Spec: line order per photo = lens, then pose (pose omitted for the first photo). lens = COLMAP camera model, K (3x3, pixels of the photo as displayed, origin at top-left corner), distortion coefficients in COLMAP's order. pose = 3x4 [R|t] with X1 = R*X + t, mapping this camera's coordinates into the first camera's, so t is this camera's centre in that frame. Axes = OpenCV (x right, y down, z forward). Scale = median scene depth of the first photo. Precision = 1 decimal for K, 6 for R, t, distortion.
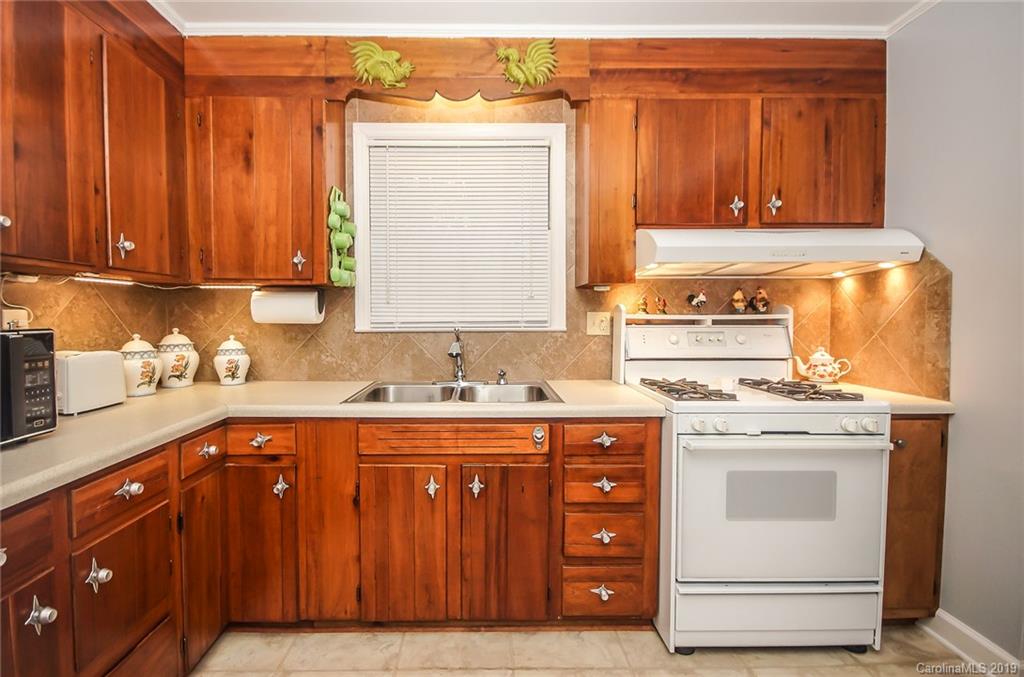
lens RADIAL K [[479.9, 0, 483.3], [0, 479.9, 330.1], [0, 0, 1]] dist [0.000379, -0.000003]
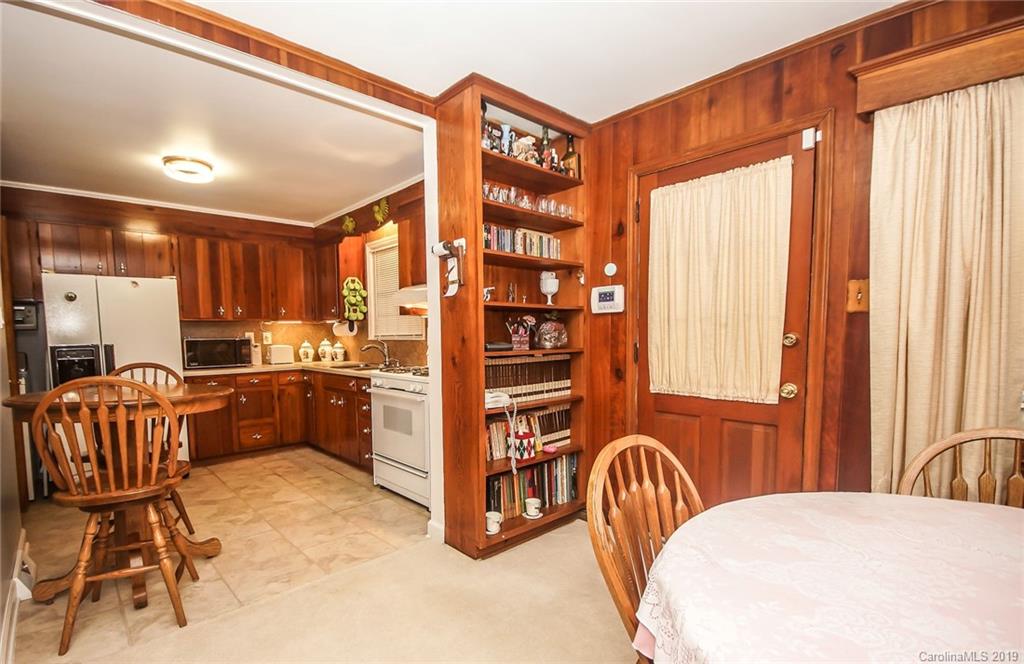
lens RADIAL K [[463.7, 0, 463.3], [0, 463.7, 366.1], [0, 0, 1]] dist [0.000248, 0.000132]
pose [[0.645202, 0.044891, -0.762692, 1.877764], [-0.009419, 0.998664, 0.050812, 0.012475], [0.763954, -0.025600, 0.644762, -0.041389]]
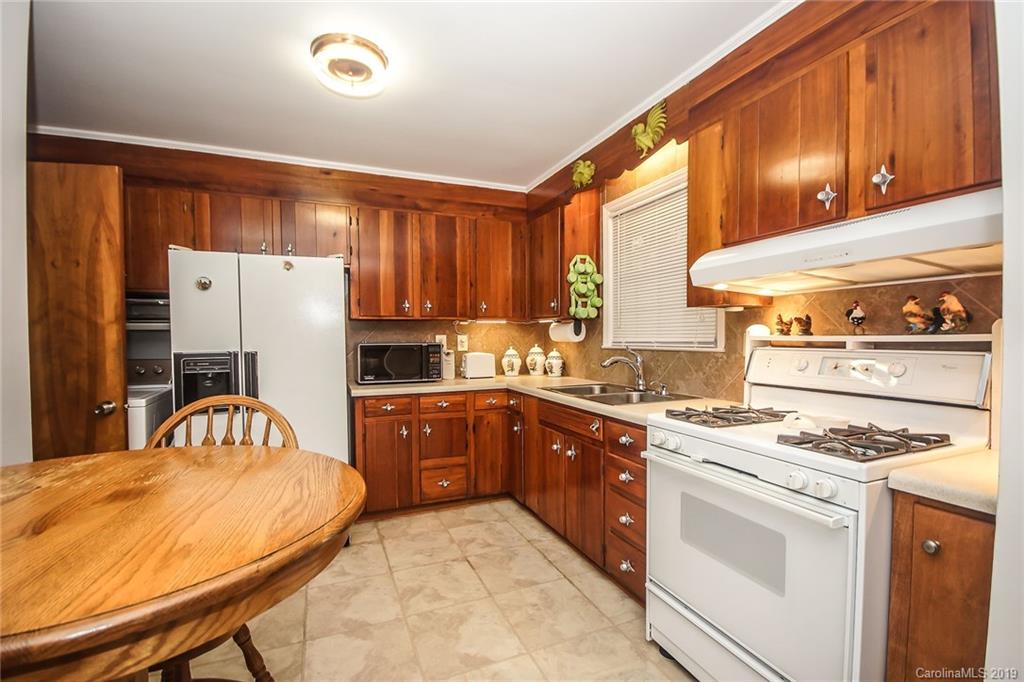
lens RADIAL K [[446.9, 0, 499.4], [0, 446.9, 348.4], [0, 0, 1]] dist [0.013401, -0.015172]
pose [[0.370236, 0.022161, -0.928674, 1.012886], [-0.025045, 0.999590, 0.013868, -0.007992], [0.928600, 0.018124, 0.370639, 0.236314]]
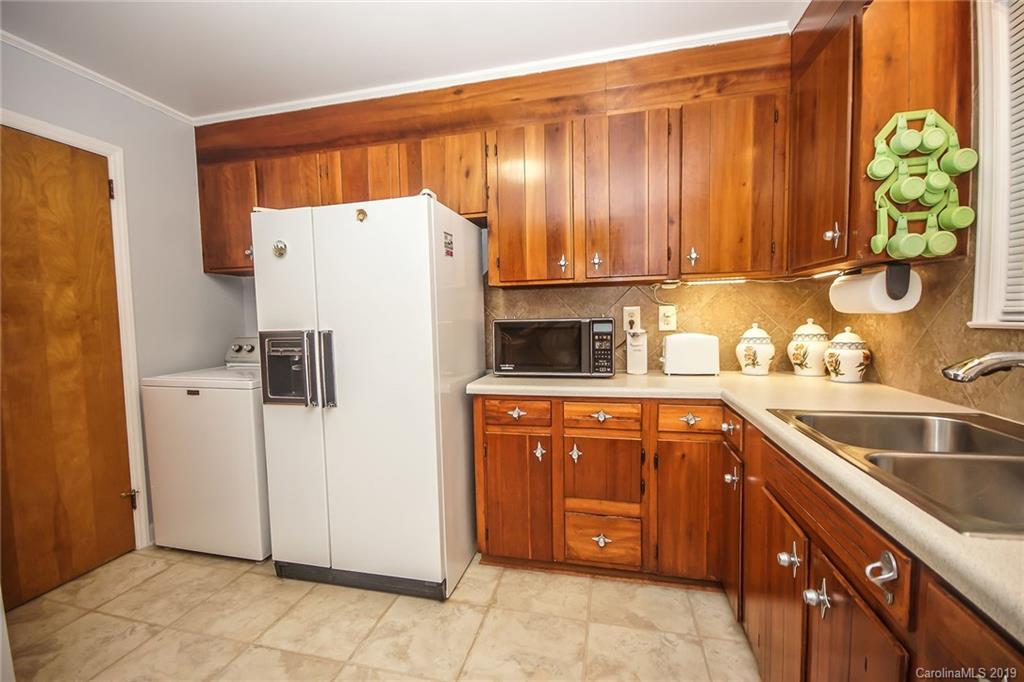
lens RADIAL K [[446.9, 0, 499.4], [0, 446.9, 348.4], [0, 0, 1]] dist [0.013401, -0.015172]
pose [[-0.249236, 0.071390, -0.965808, 0.495320], [-0.012383, 0.996963, 0.076888, -0.006392], [0.968364, 0.031123, -0.247595, 0.646419]]
